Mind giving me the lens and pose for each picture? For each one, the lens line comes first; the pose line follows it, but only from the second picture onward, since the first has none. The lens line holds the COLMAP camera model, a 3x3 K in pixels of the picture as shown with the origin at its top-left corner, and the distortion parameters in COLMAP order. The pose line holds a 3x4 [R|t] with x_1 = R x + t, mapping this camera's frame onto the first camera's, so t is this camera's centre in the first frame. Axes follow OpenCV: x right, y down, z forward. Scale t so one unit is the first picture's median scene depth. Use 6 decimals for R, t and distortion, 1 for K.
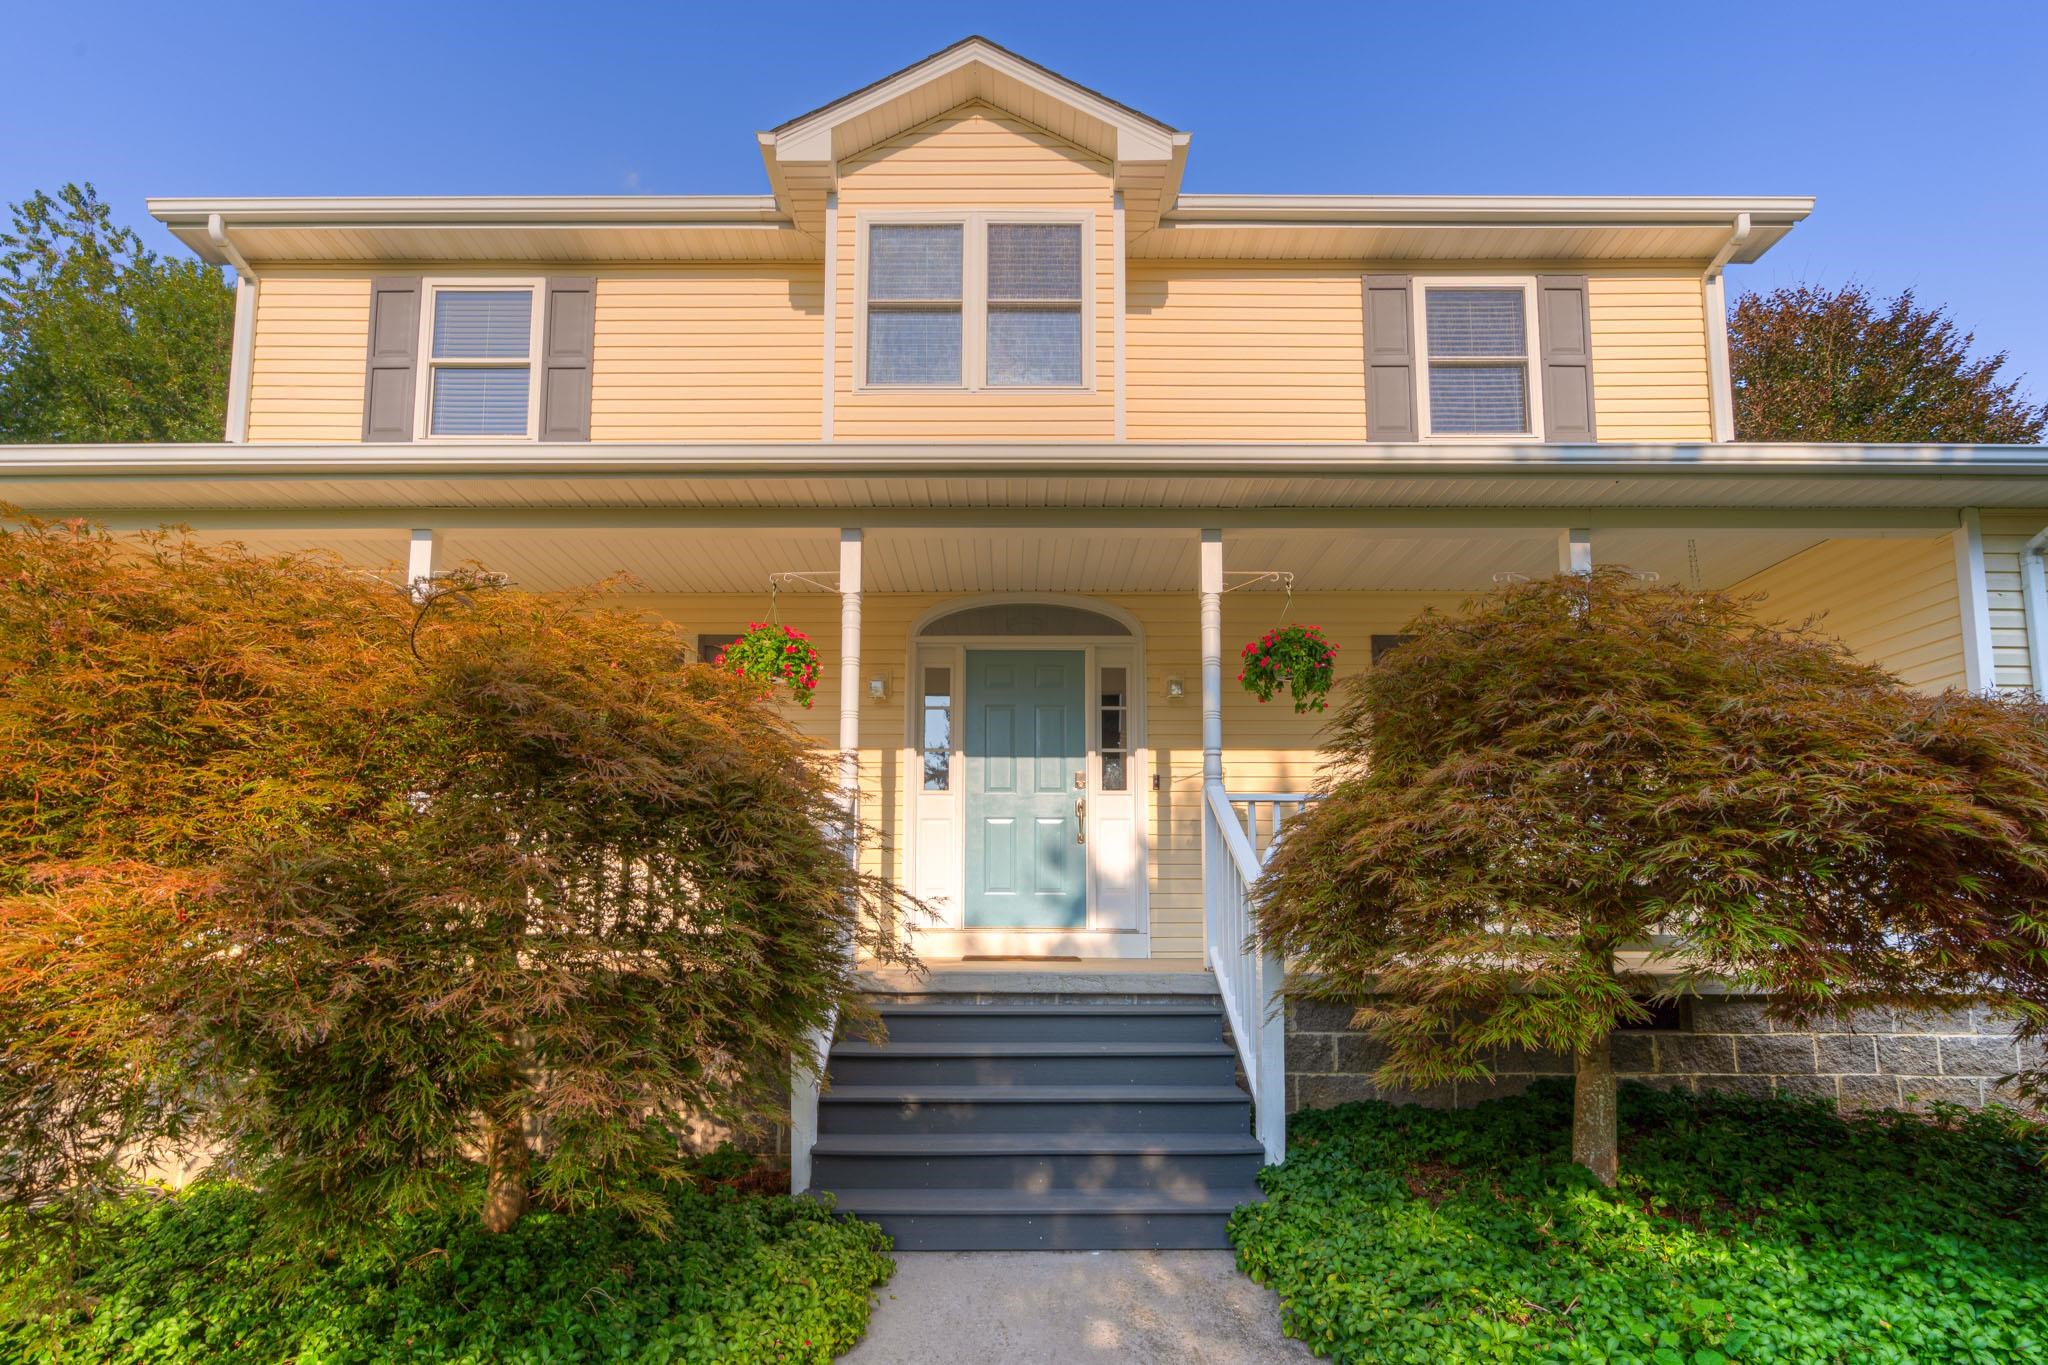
lens RADIAL K [[1006.1, 0, 1030.0], [0, 1006.1, 843.7], [0, 0, 1]] dist [-0.011698, 0.000071]
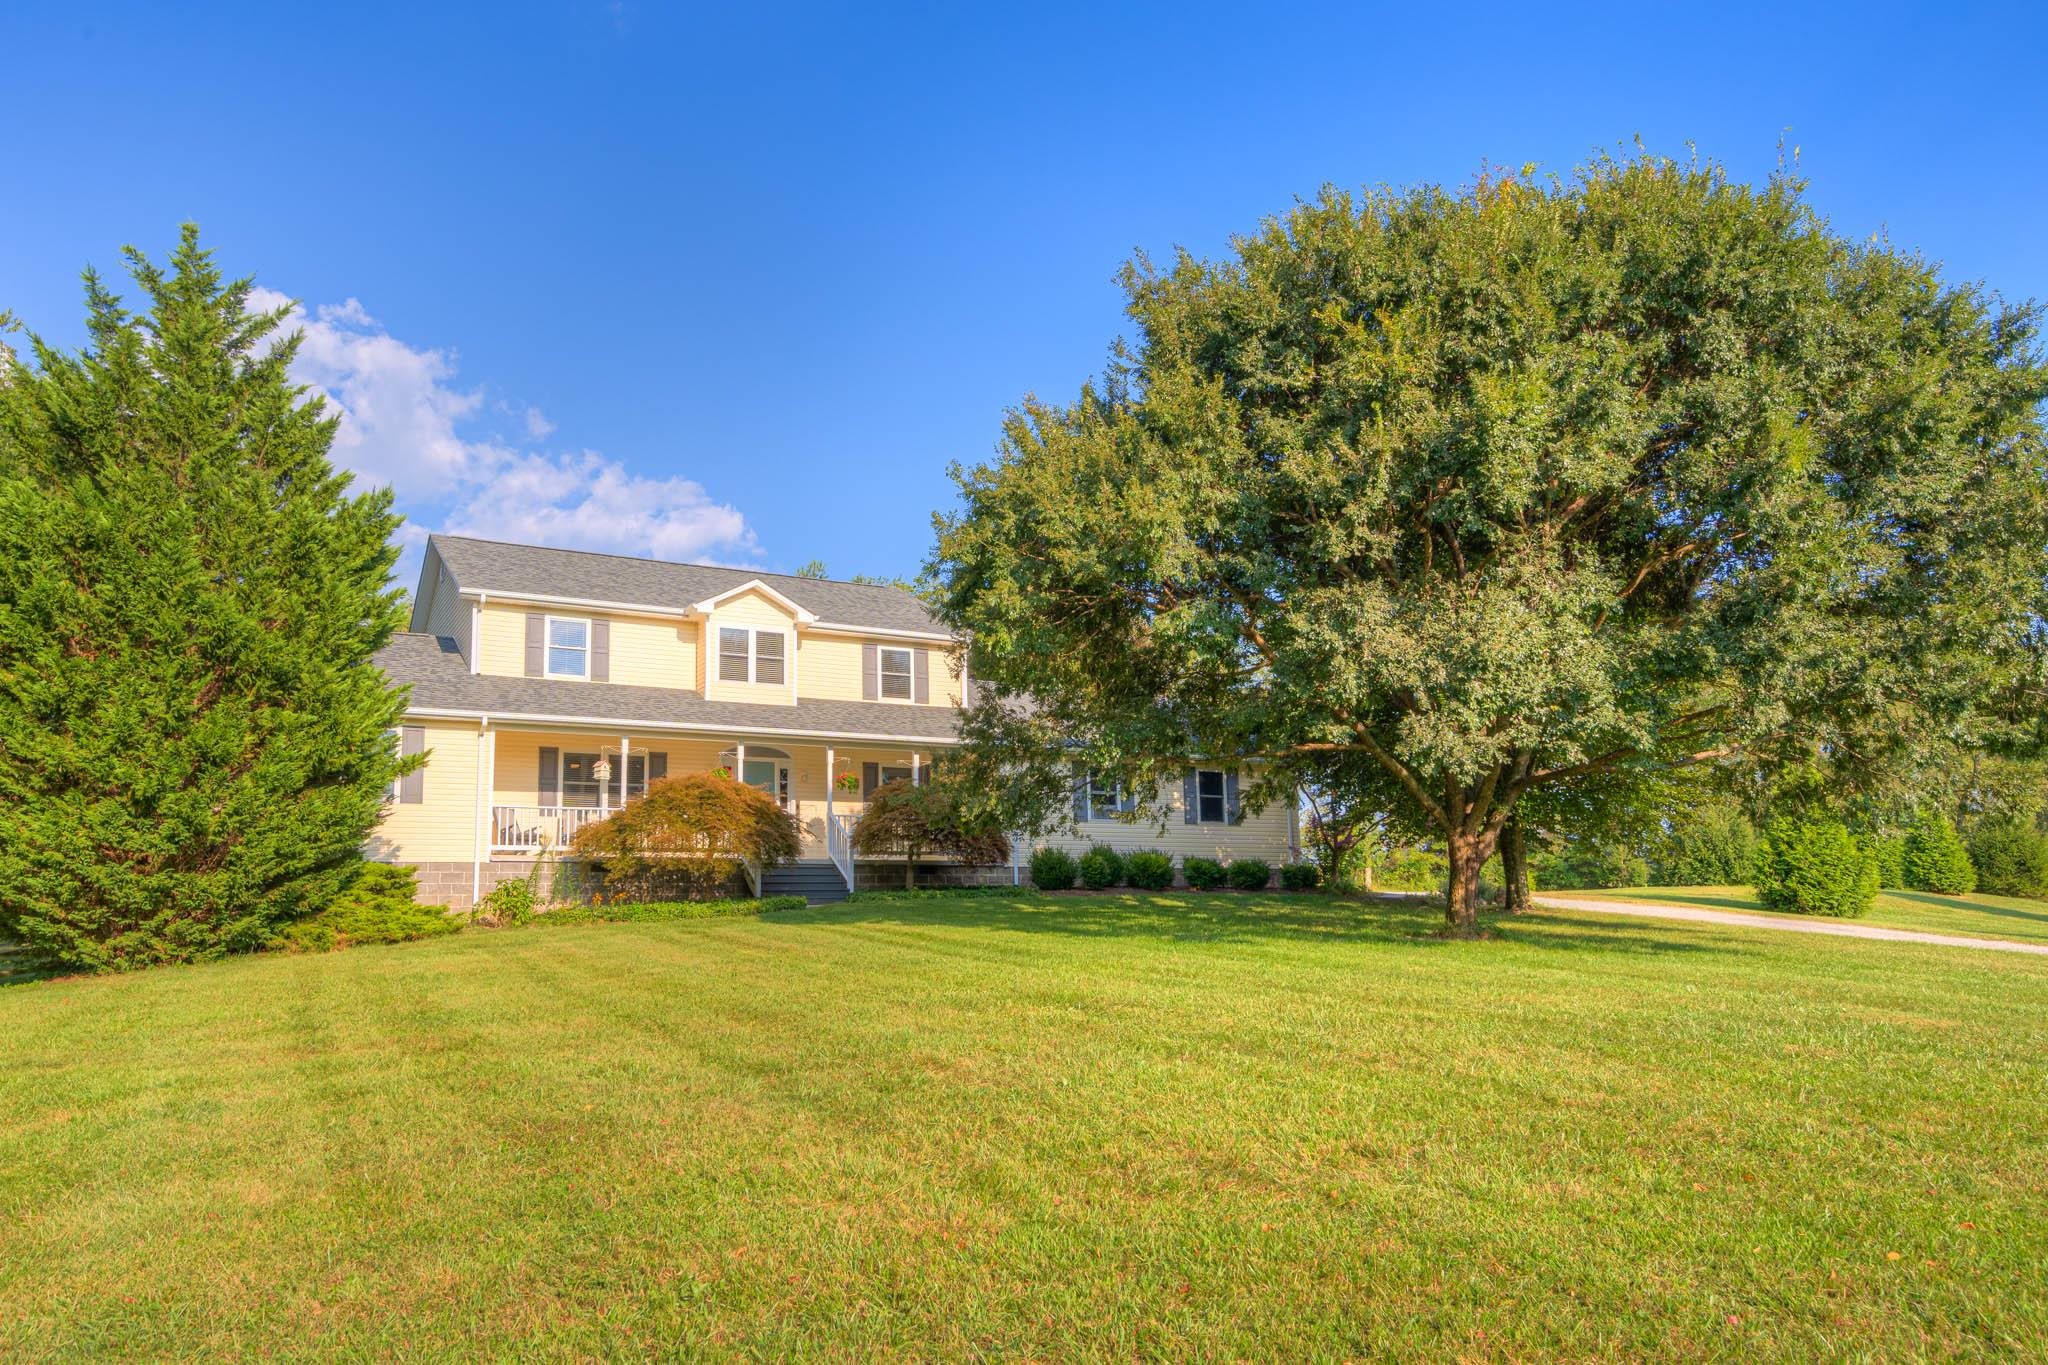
lens RADIAL K [[1290.8, 0, 1021.8], [0, 1290.8, 732.4], [0, 0, 1]] dist [-0.001505, 0.000185]
pose [[0.868964, 0.055260, 0.491781, -1.310378], [-0.021345, 0.997006, -0.074314, -0.007318], [-0.494416, 0.054079, 0.867542, -2.968508]]
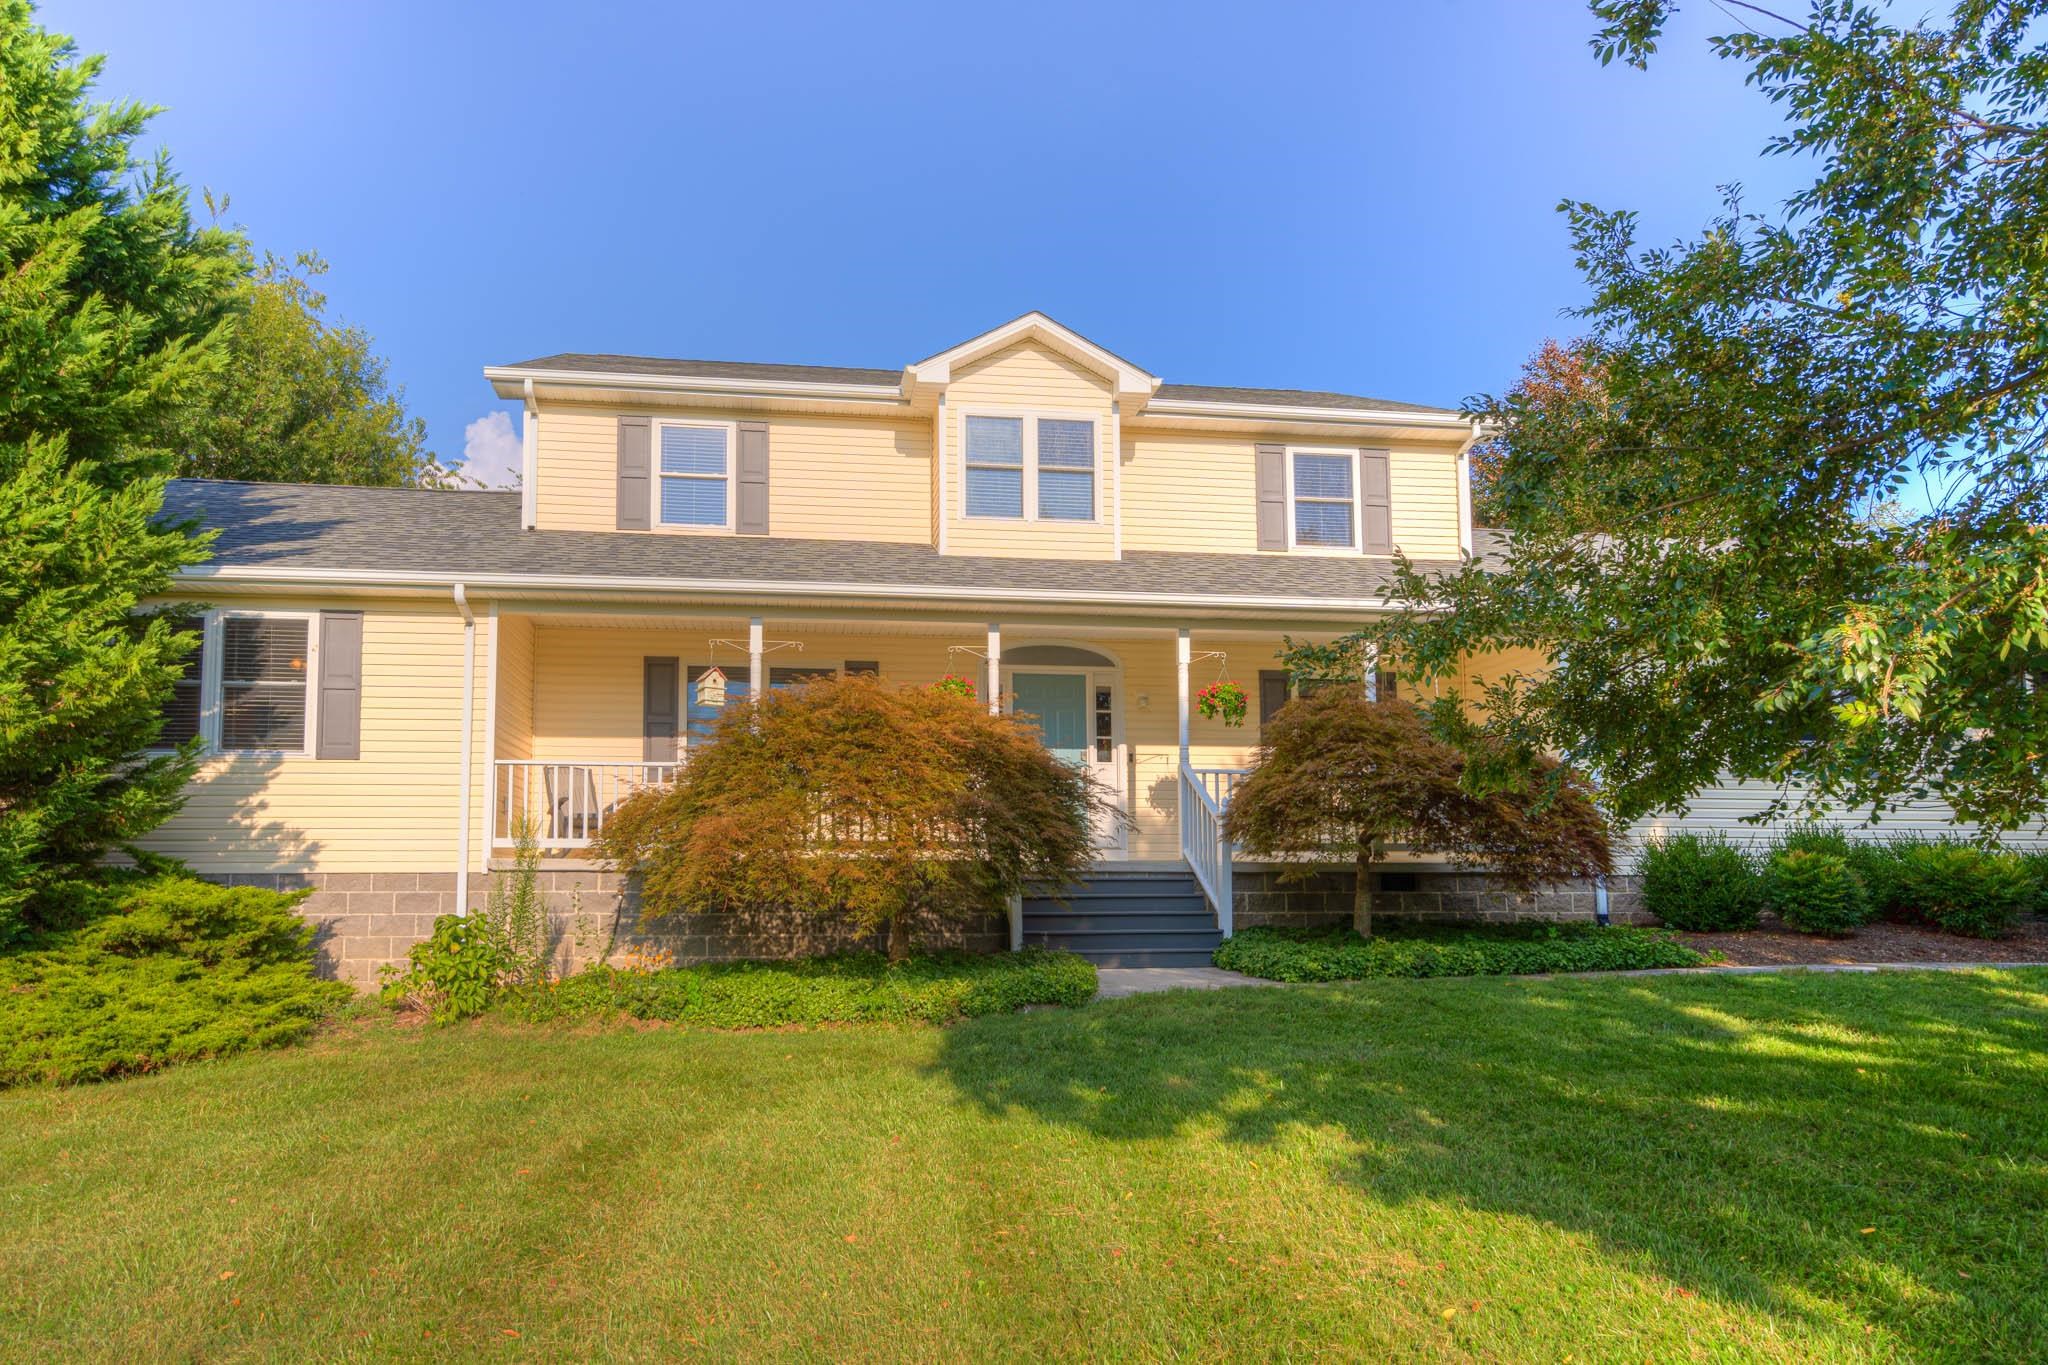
lens RADIAL K [[1209.1, 0, 930.3], [0, 1209.1, 807.3], [0, 0, 1]] dist [0.000632, -0.001053]
pose [[0.995018, 0.007051, 0.099445, -0.410065], [-0.008000, 0.999926, 0.009151, 0.003894], [-0.099373, -0.009901, 0.995001, -0.965043]]
